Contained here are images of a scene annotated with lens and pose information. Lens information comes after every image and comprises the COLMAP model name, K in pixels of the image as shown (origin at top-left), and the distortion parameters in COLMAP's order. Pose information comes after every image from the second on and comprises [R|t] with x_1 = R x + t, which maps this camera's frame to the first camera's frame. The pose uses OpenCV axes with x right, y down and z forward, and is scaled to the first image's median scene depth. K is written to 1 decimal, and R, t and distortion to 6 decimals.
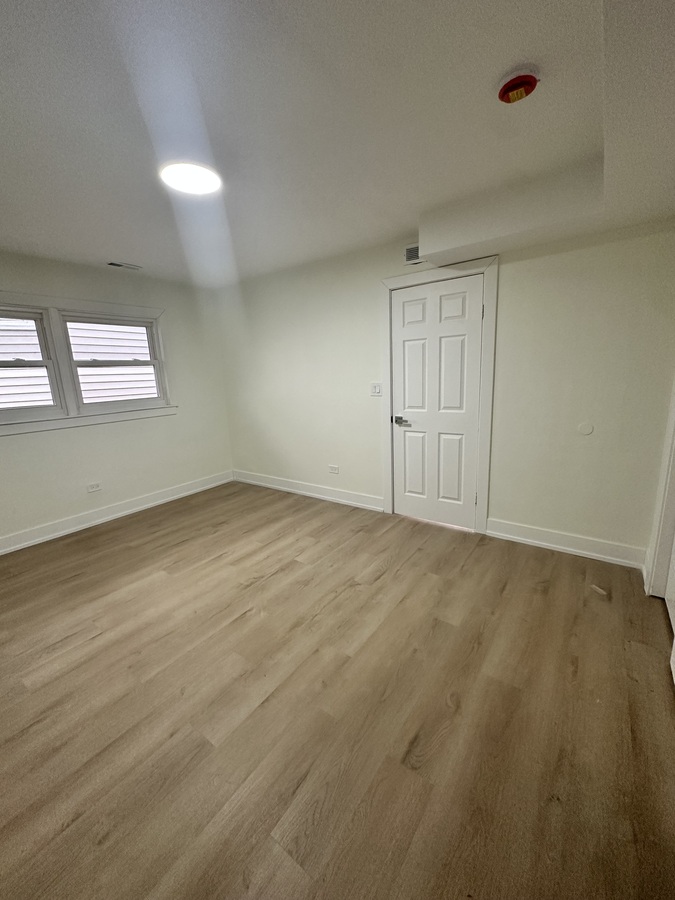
lens RADIAL K [[362.7, 0, 343.3], [0, 362.7, 448.8], [0, 0, 1]] dist [-0.012884, 0.001028]
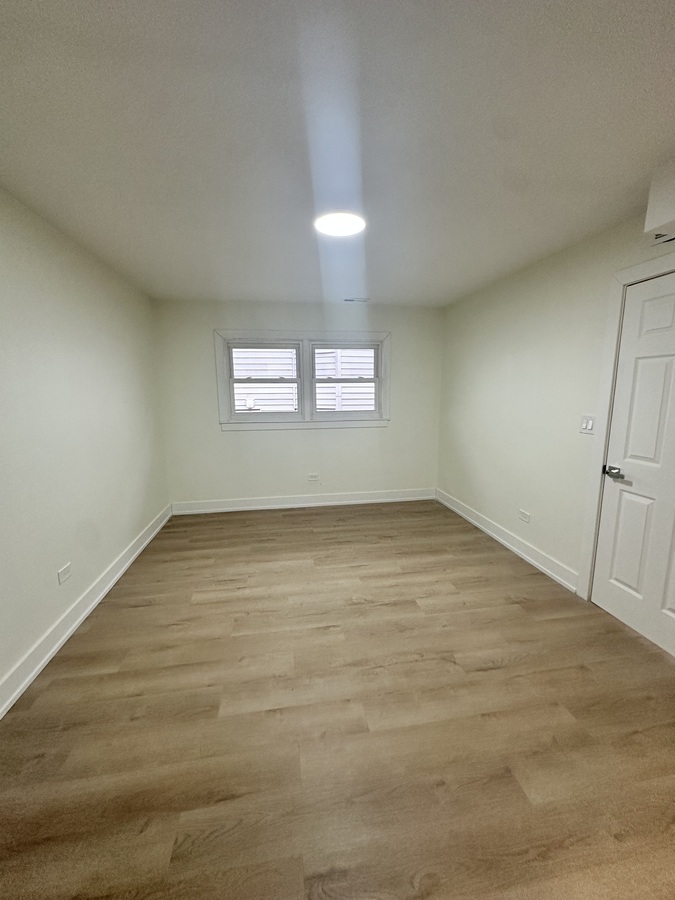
lens RADIAL K [[362.7, 0, 338.5], [0, 362.7, 448.0], [0, 0, 1]] dist [-0.012884, 0.001028]
pose [[0.699501, 0.149112, -0.698902, 0.284314], [-0.169062, 0.984757, 0.040893, -0.071000], [0.694346, 0.089553, 0.714047, 0.161736]]
